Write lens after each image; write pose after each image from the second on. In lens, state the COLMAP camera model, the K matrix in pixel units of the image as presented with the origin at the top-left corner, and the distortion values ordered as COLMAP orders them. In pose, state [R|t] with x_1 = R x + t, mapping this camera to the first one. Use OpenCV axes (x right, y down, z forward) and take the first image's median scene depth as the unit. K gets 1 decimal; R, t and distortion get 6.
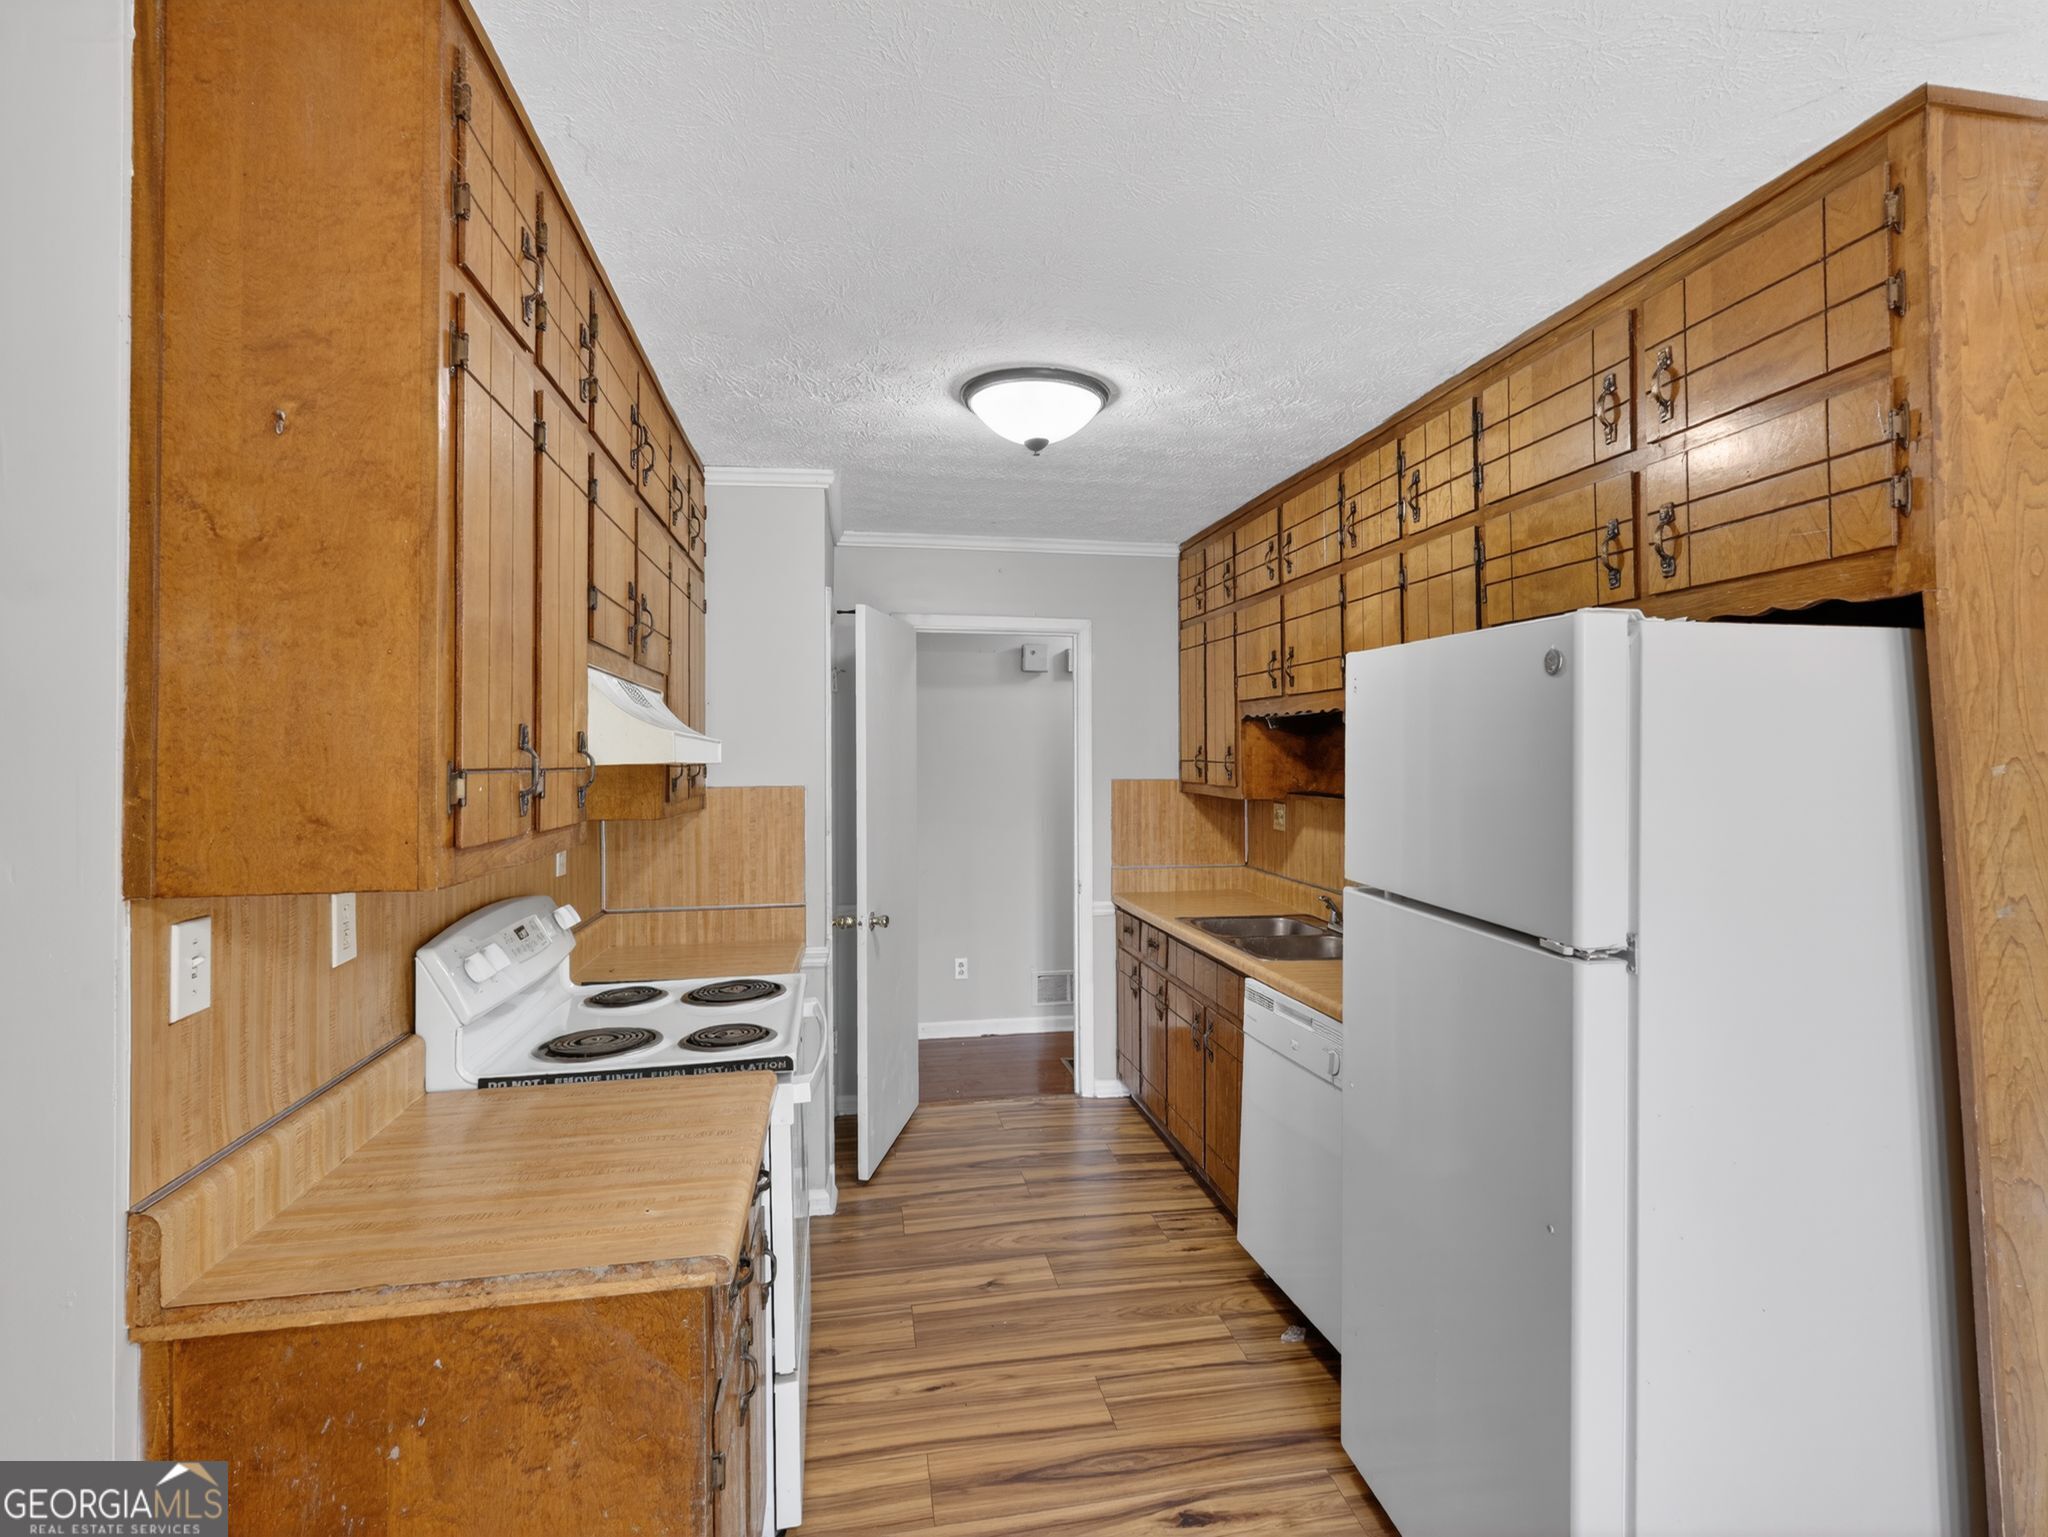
lens RADIAL K [[1005.6, 0, 1029.5], [0, 1005.6, 736.4], [0, 0, 1]] dist [0.003572, -0.001456]
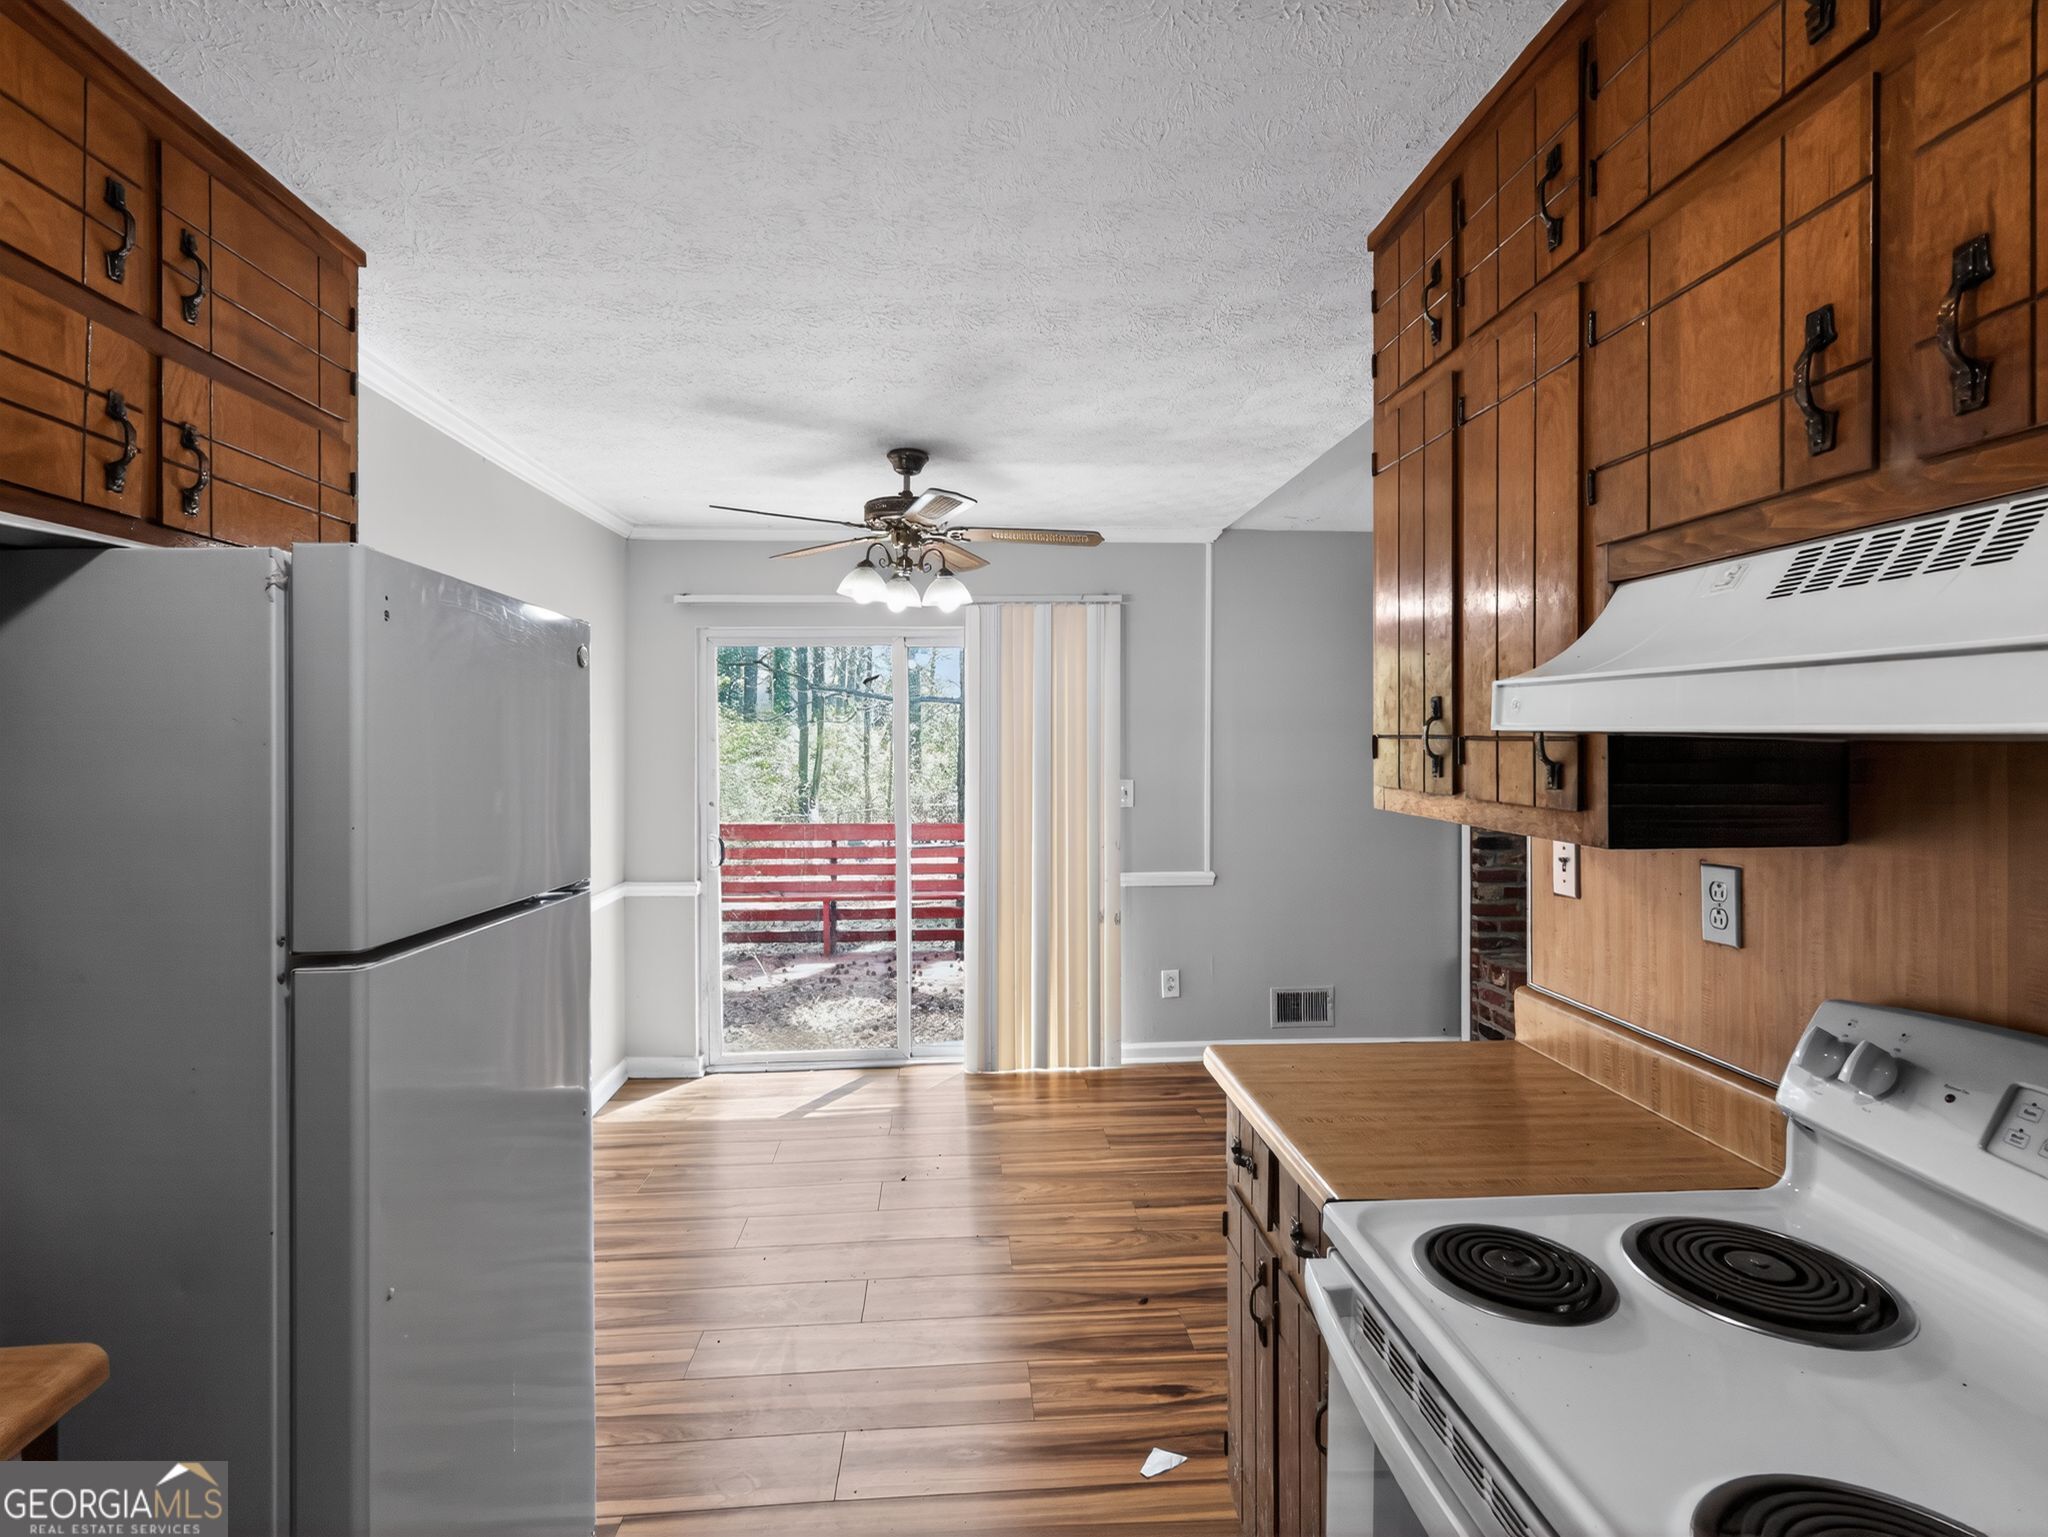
lens RADIAL K [[1005.6, 0, 1025.7], [0, 1005.6, 739.9], [0, 0, 1]] dist [0.003572, -0.001456]
pose [[-0.994069, 0.006539, 0.108553, -0.127182], [0.005059, 0.999890, -0.013908, 0.040493], [-0.108632, -0.013277, -0.993993, 1.751145]]
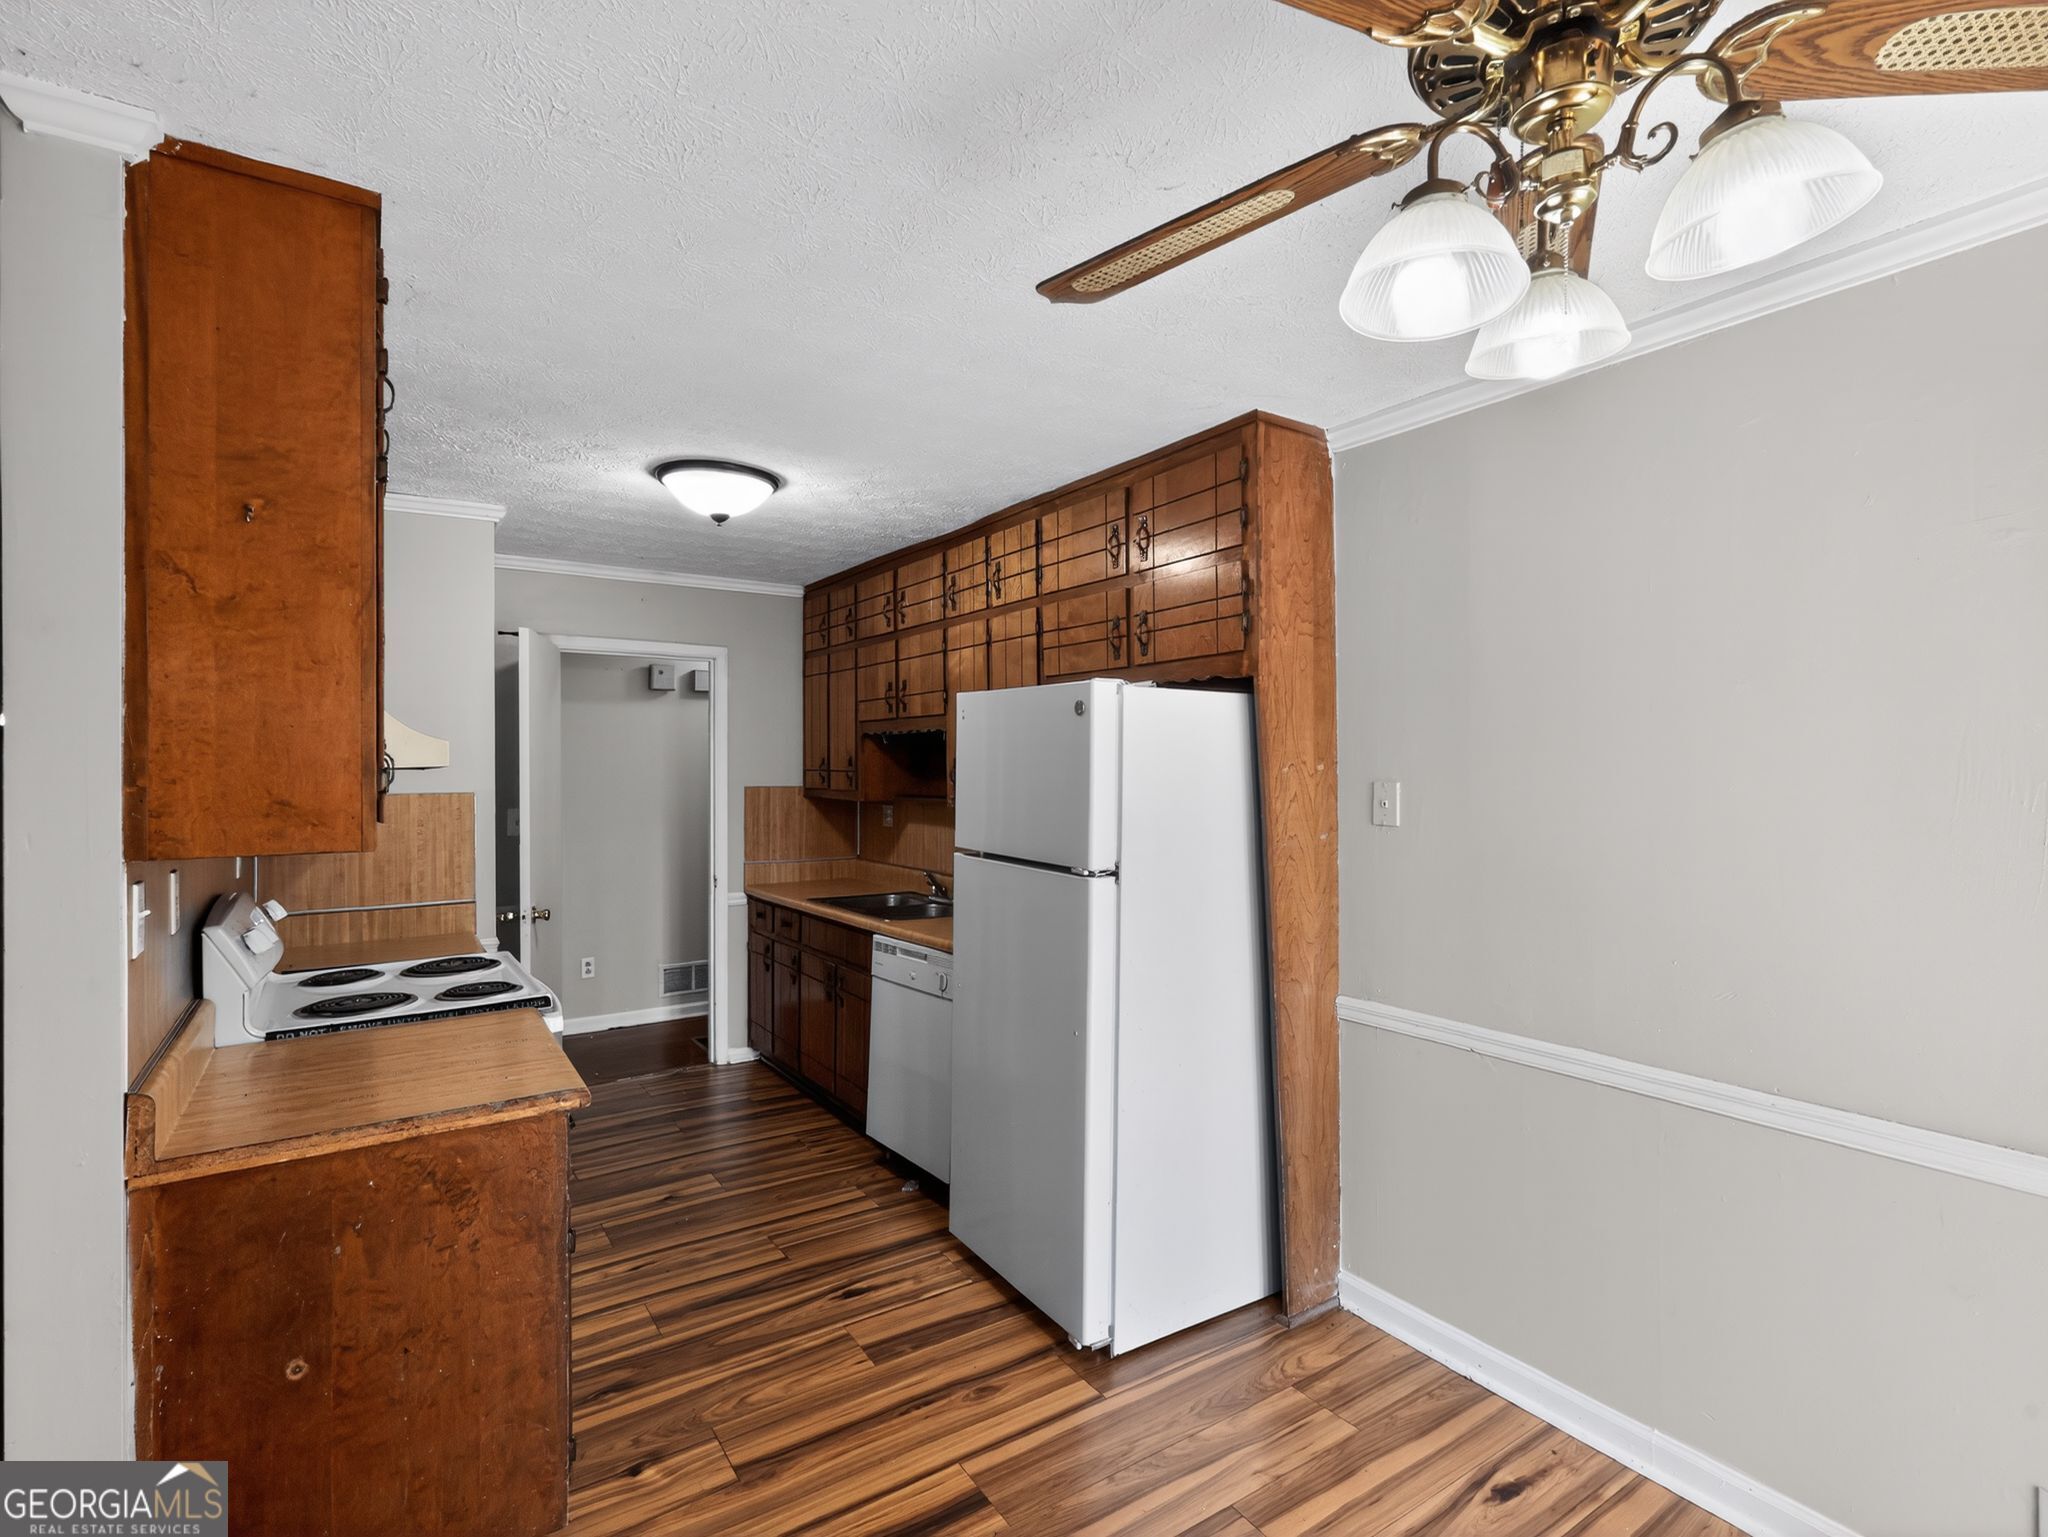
lens RADIAL K [[1005.6, 0, 1024.8], [0, 1005.6, 763.4], [0, 0, 1]] dist [0.003572, -0.001456]
pose [[0.916581, 0.003239, 0.399835, -0.206017], [-0.007815, 0.999921, 0.009815, 0.004639], [-0.399772, -0.012121, 0.916535, -0.440373]]
